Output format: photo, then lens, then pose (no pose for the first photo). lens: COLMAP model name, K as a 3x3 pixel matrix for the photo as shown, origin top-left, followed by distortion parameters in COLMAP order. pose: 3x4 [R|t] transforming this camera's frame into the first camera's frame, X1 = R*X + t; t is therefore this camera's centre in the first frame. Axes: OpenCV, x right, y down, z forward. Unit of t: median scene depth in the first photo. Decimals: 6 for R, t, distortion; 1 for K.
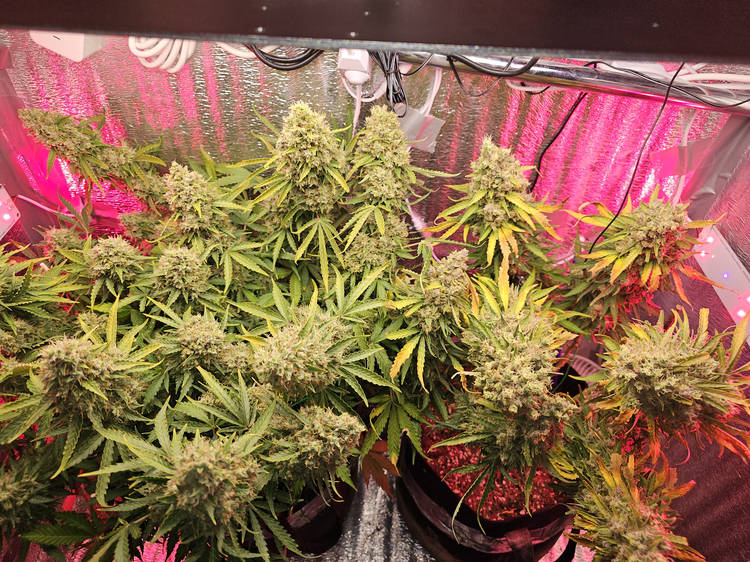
lens RADIAL K [[506.6, 0, 376.1], [0, 506.6, 281.0], [0, 0, 1]] dist [0.005564, -0.011306]
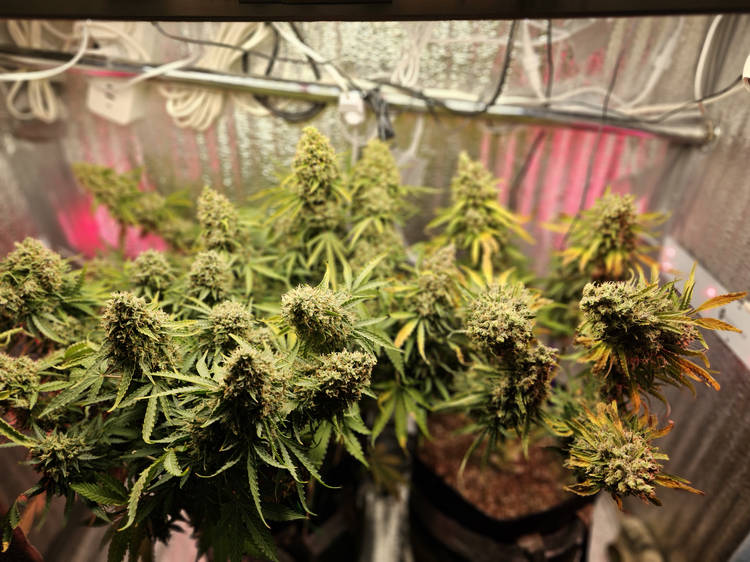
lens RADIAL K [[506.6, 0, 372.3], [0, 506.6, 289.1], [0, 0, 1]] dist [0.005564, -0.011306]
pose [[0.998817, -0.048417, 0.004527, -0.019909], [0.048364, 0.979423, -0.195936, 0.257694], [0.005053, 0.195923, 0.980606, -0.132074]]
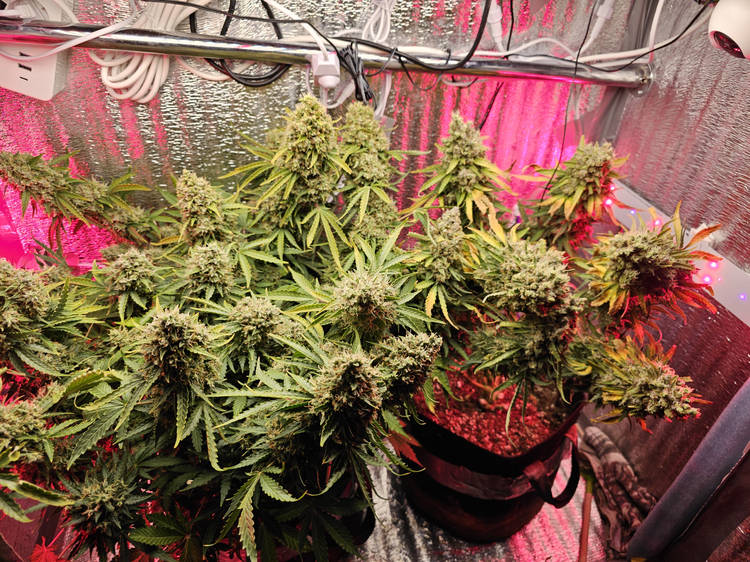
lens RADIAL K [[506.6, 0, 381.7], [0, 506.6, 277.7], [0, 0, 1]] dist [0.005564, -0.011306]
pose [[0.955253, -0.186502, 0.229585, -0.287063], [0.210822, 0.973717, -0.086189, 0.161390], [-0.207476, 0.130734, 0.969465, -0.082850]]
